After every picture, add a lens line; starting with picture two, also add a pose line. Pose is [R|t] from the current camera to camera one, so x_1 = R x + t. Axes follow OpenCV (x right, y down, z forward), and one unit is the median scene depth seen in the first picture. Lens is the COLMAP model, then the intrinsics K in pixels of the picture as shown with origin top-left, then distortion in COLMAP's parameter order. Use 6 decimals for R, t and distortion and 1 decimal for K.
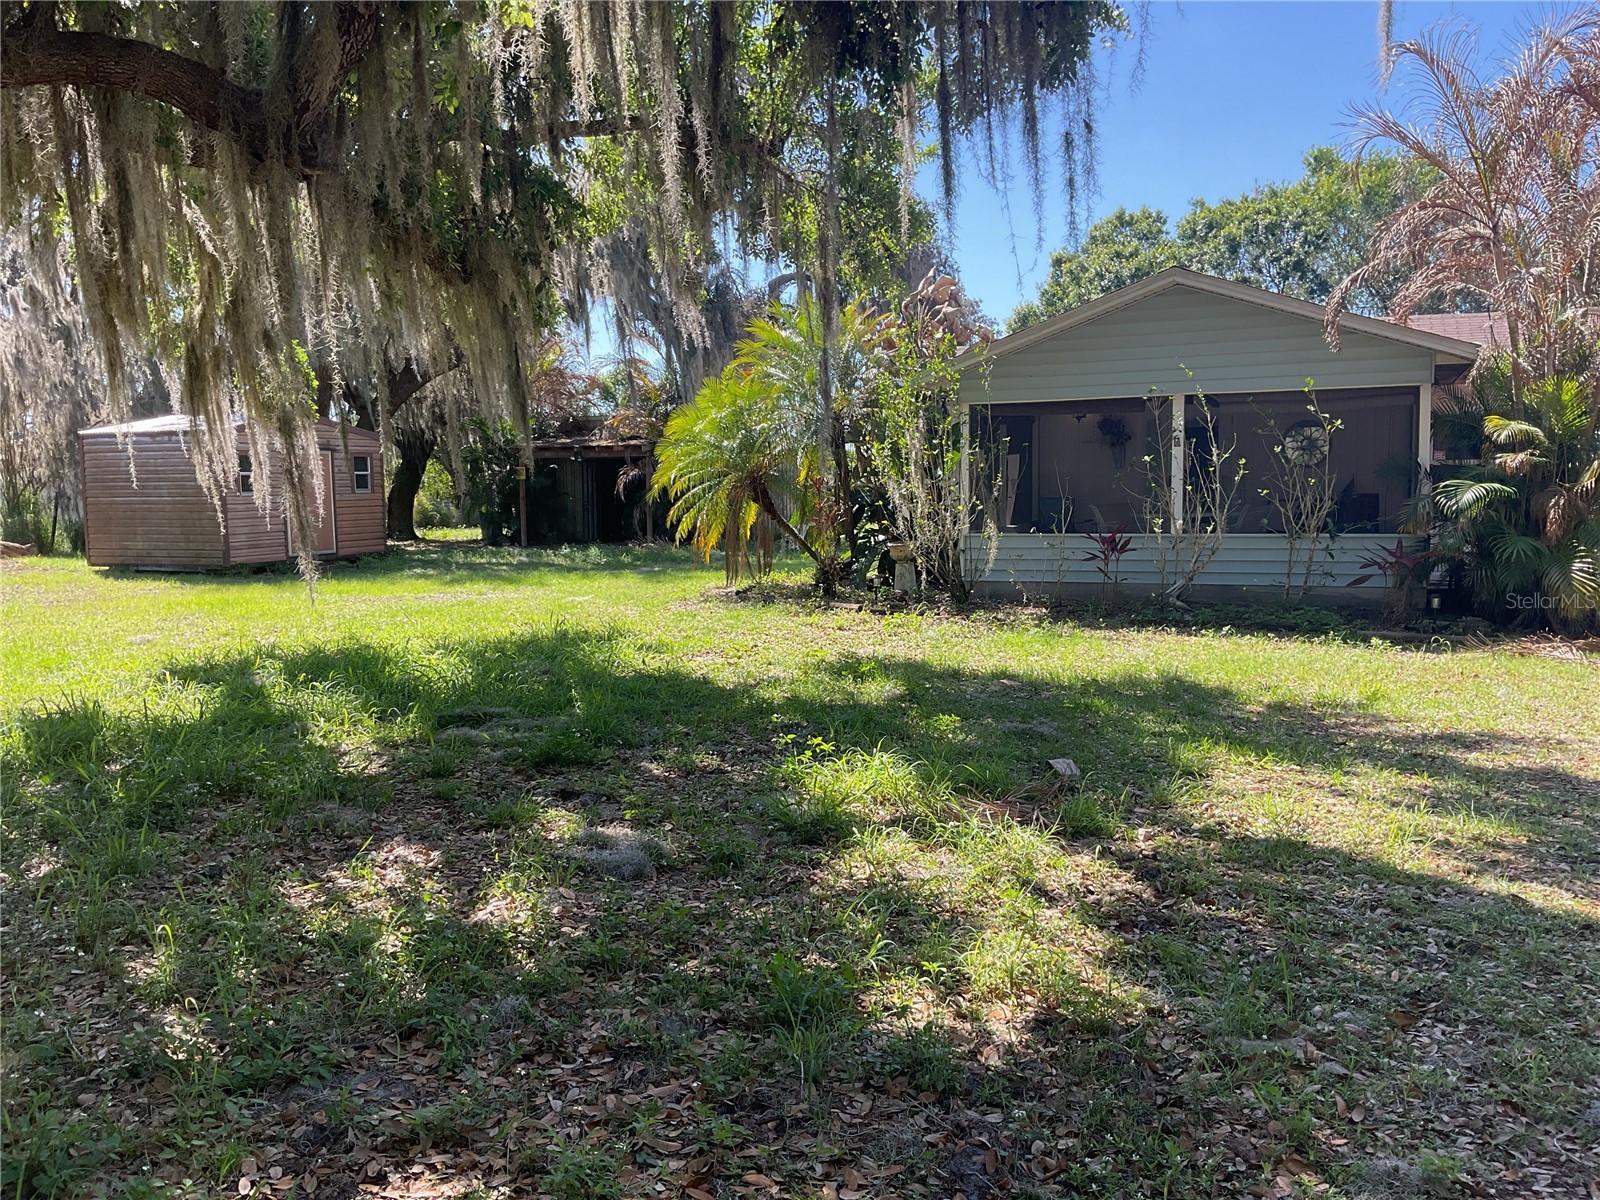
lens RADIAL K [[1342.5, 0, 800.0], [0, 1342.5, 600.0], [0, 0, 1]] dist [0.117135, -0.213844]
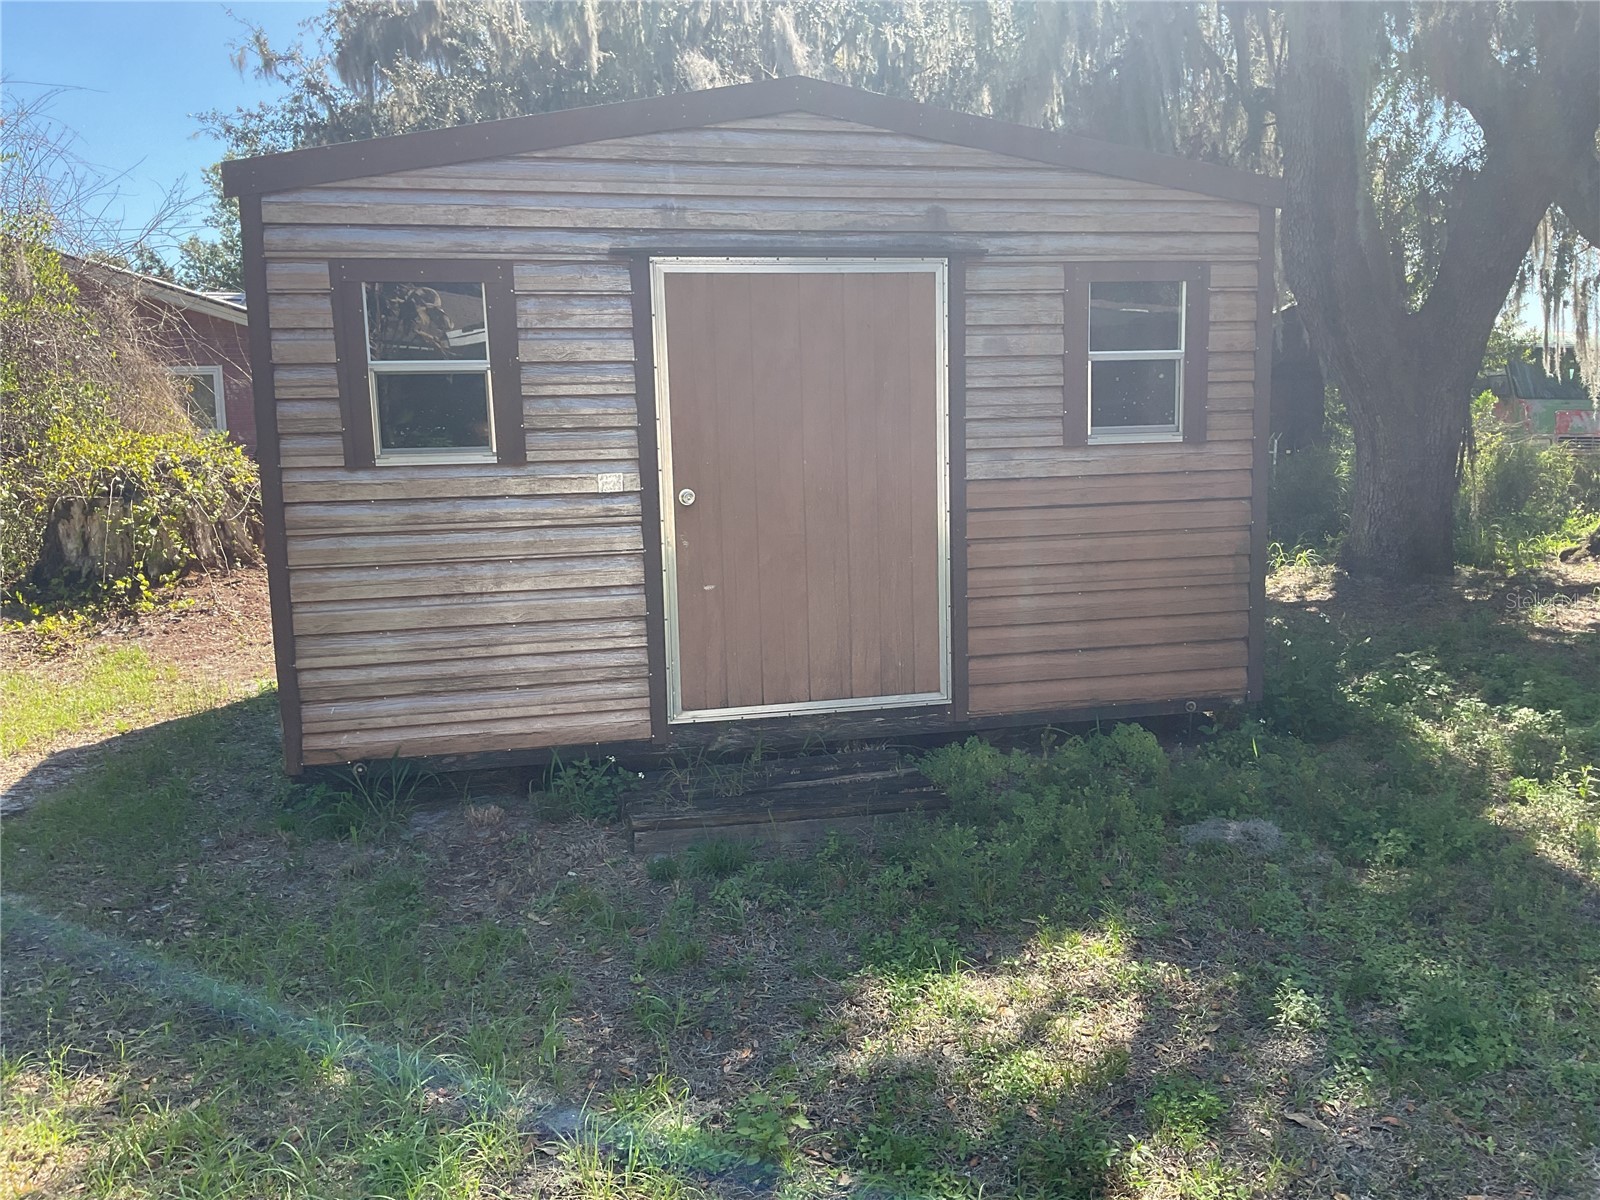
lens RADIAL K [[1342.5, 0, 800.0], [0, 1342.5, 600.0], [0, 0, 1]] dist [0.117135, -0.213844]
pose [[0.543981, 0.116558, -0.830962, -0.317687], [-0.061790, 0.993181, 0.098862, -0.141618], [0.836819, -0.002434, 0.547474, 1.633011]]
